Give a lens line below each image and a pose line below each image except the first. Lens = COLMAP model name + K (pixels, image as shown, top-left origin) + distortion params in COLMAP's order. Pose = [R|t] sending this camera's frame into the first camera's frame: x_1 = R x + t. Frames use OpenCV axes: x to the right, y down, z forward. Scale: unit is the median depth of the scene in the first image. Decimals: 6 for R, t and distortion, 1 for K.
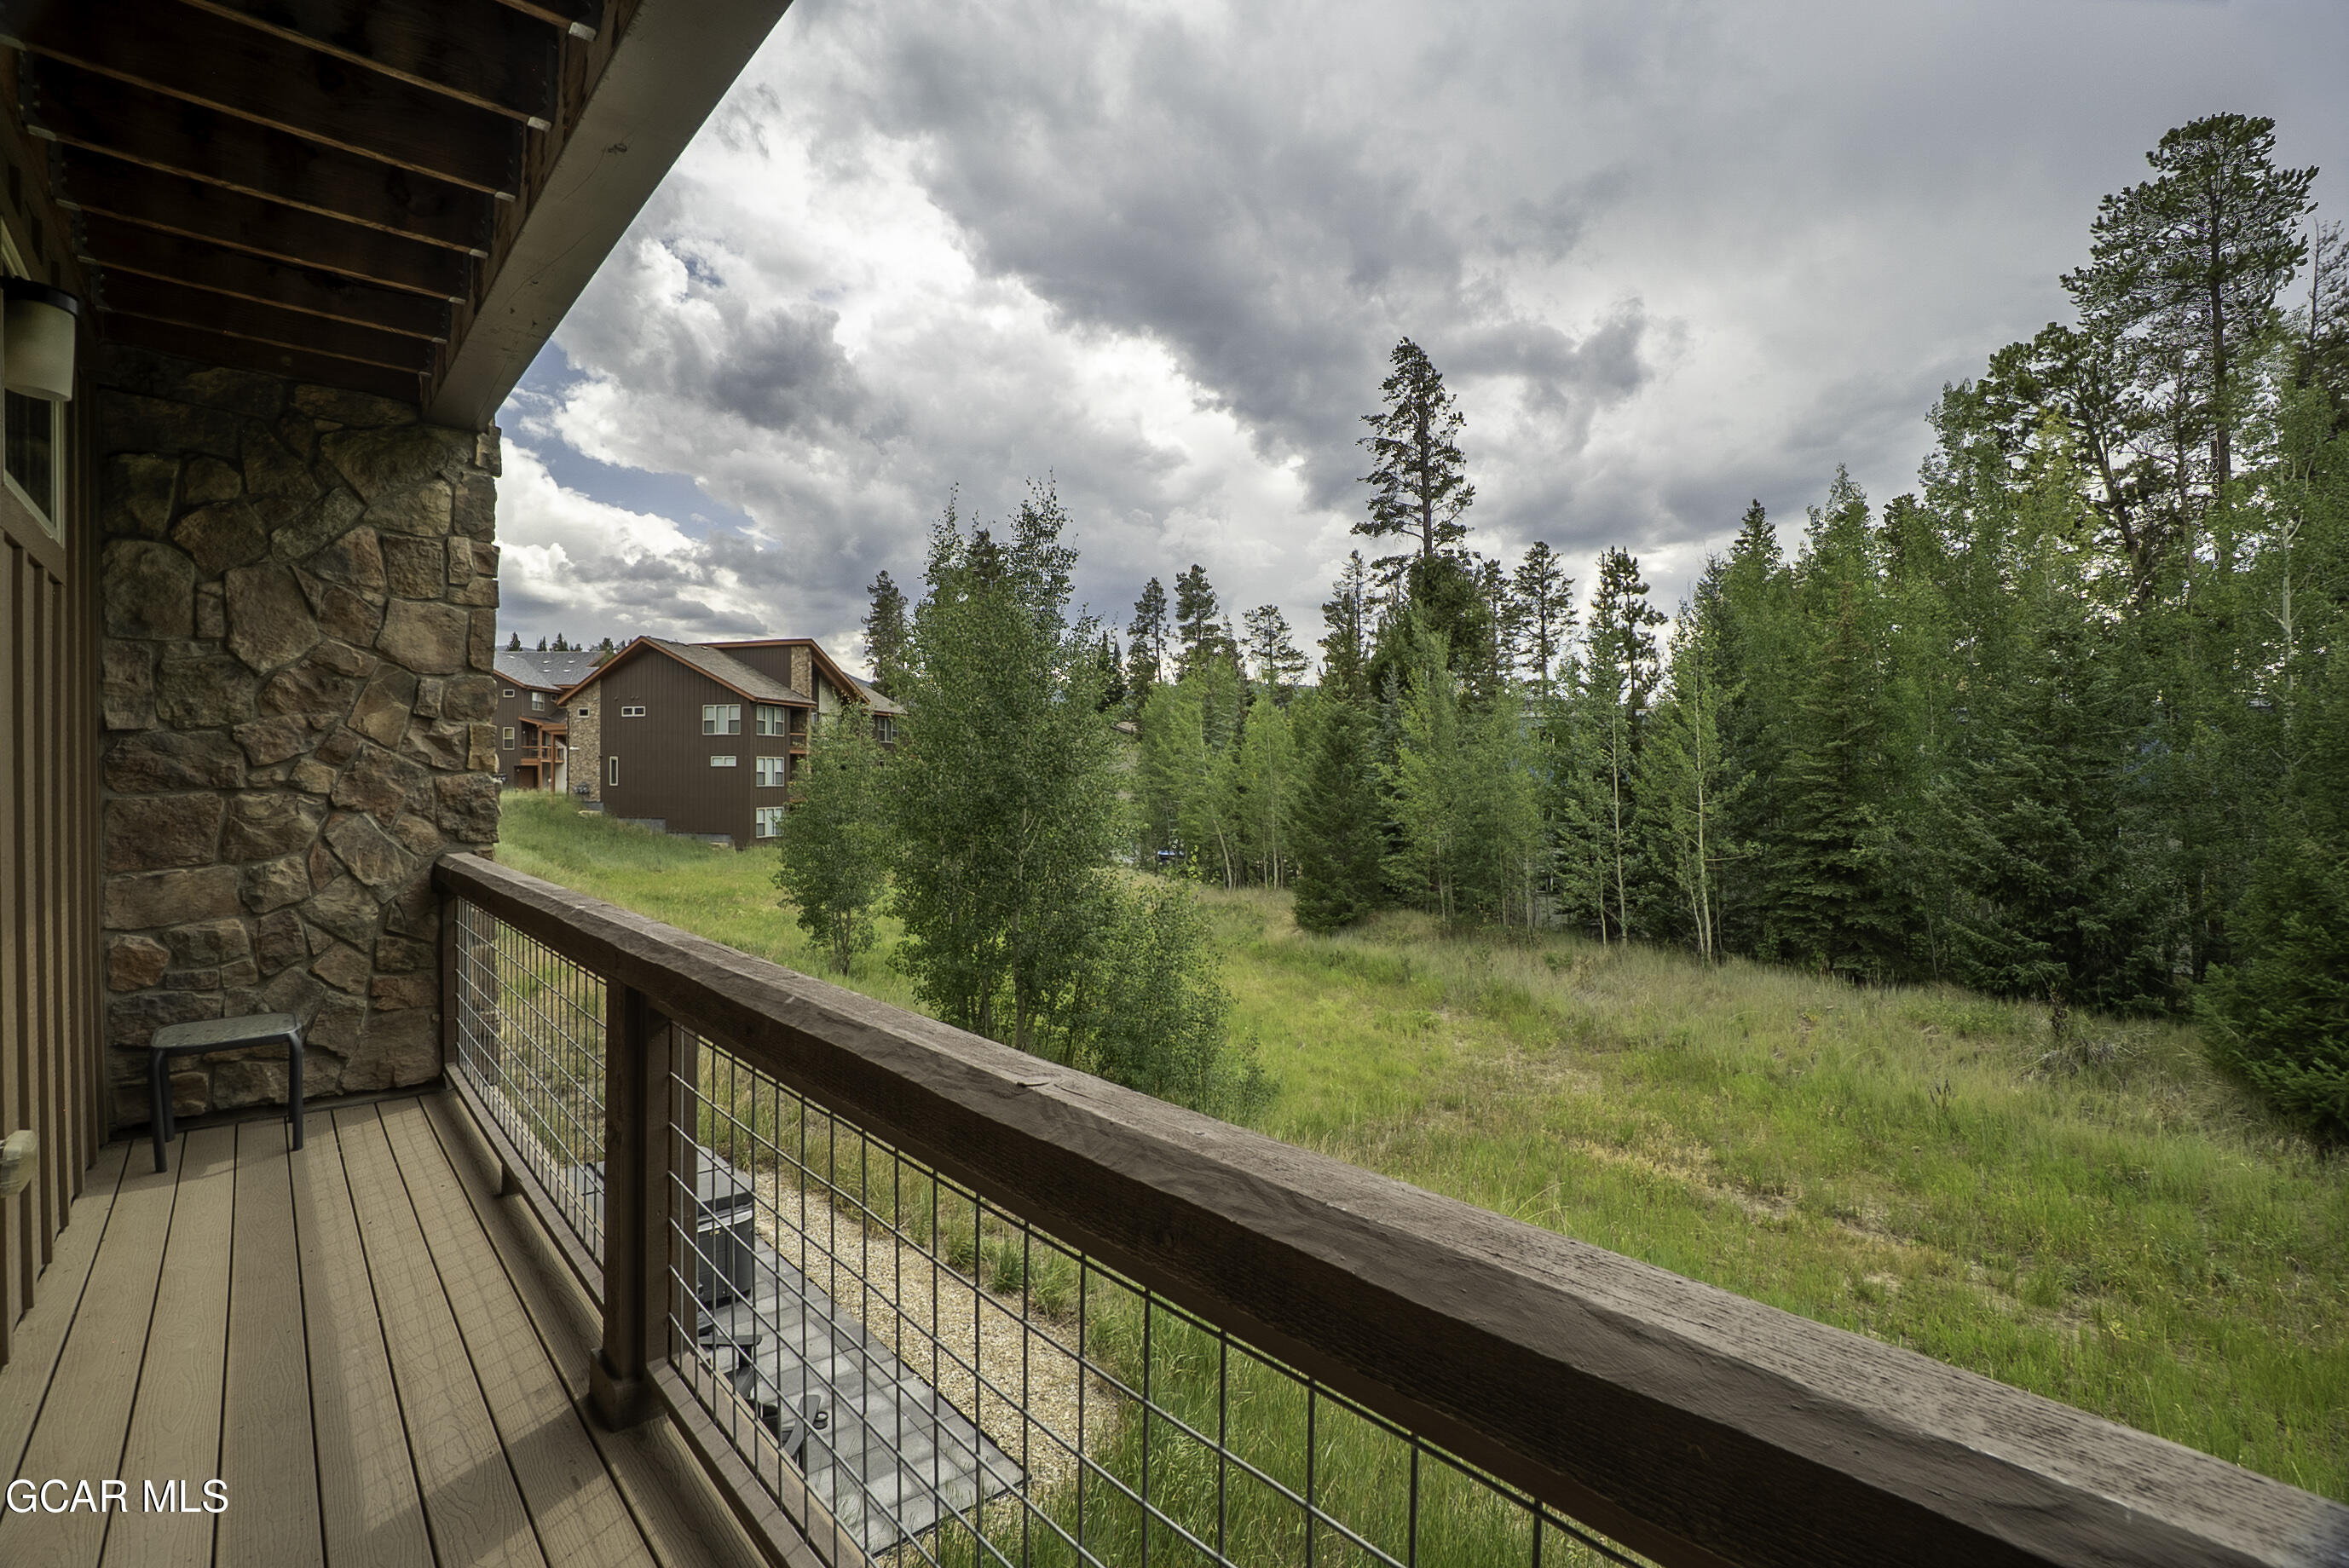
lens RADIAL K [[1067.9, 0, 1174.5], [0, 1067.9, 784.0], [0, 0, 1]] dist [-0.000569, 0.000402]
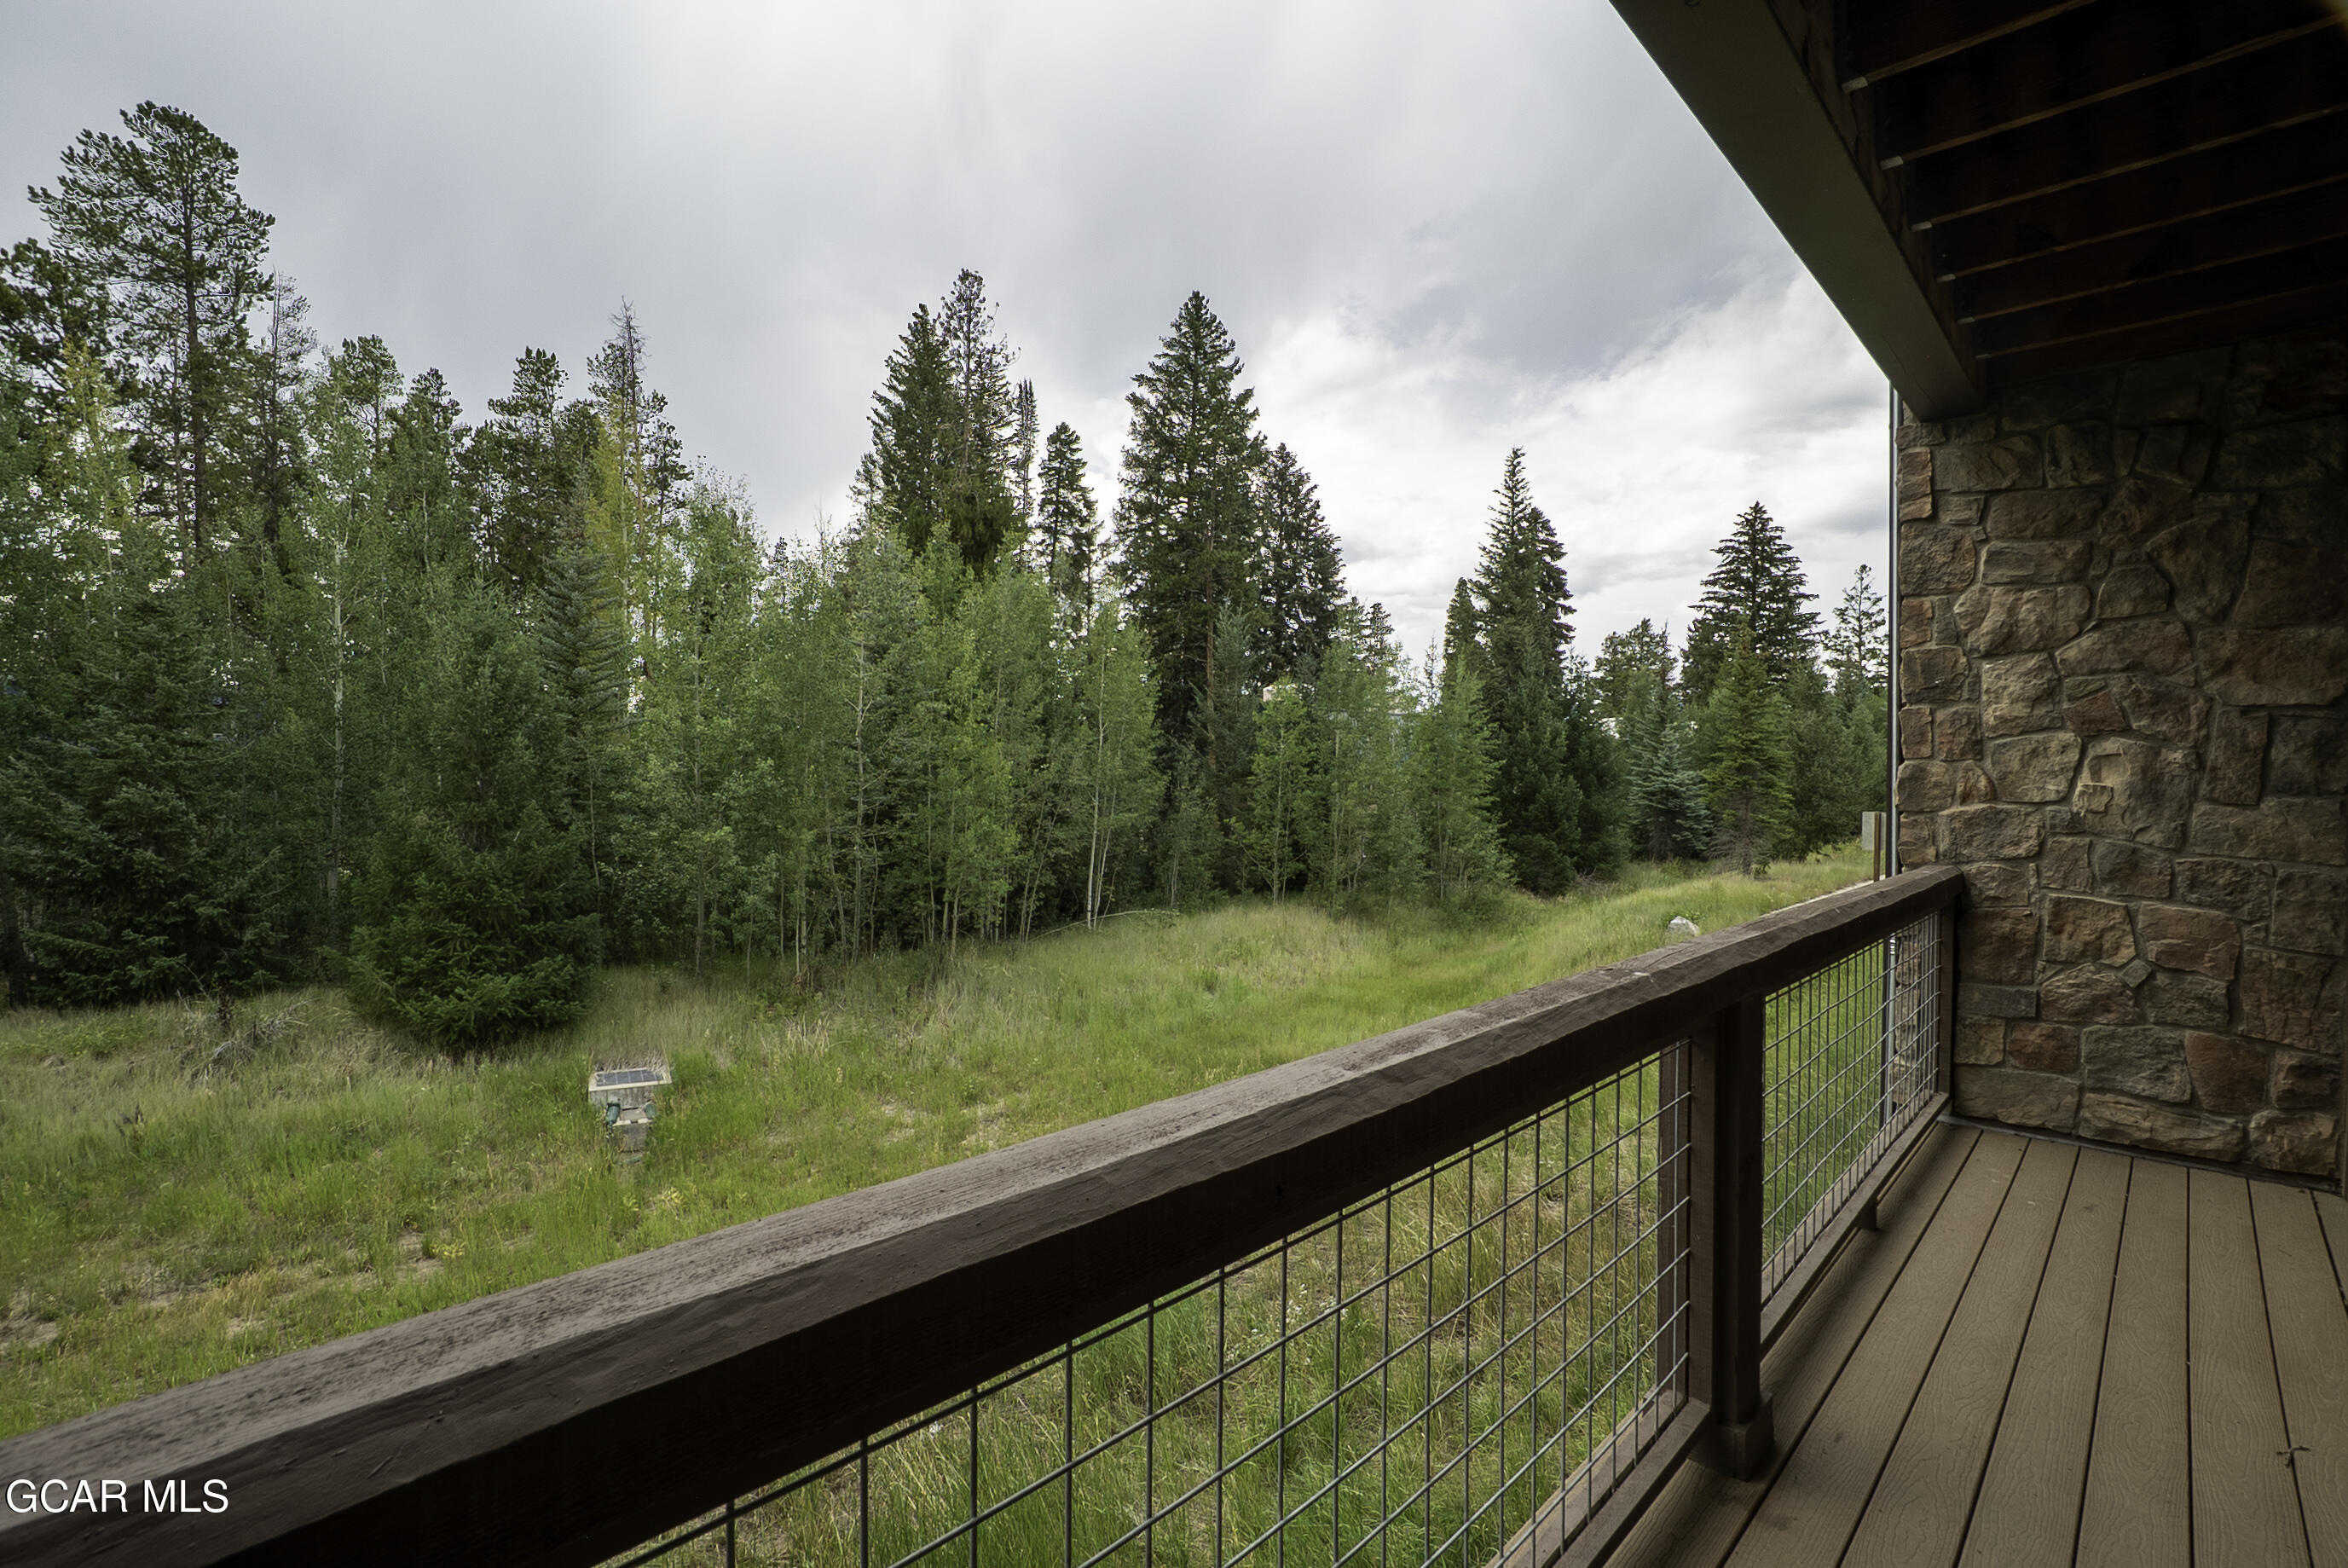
lens RADIAL K [[1080.3, 0, 1164.1], [0, 1080.3, 772.1], [0, 0, 1]] dist [-0.003491, -0.000375]
pose [[-0.063974, -0.006585, 0.997930, -0.179755], [-0.003407, 0.999974, 0.006380, -0.004228], [-0.997946, -0.002992, -0.063995, 0.186527]]
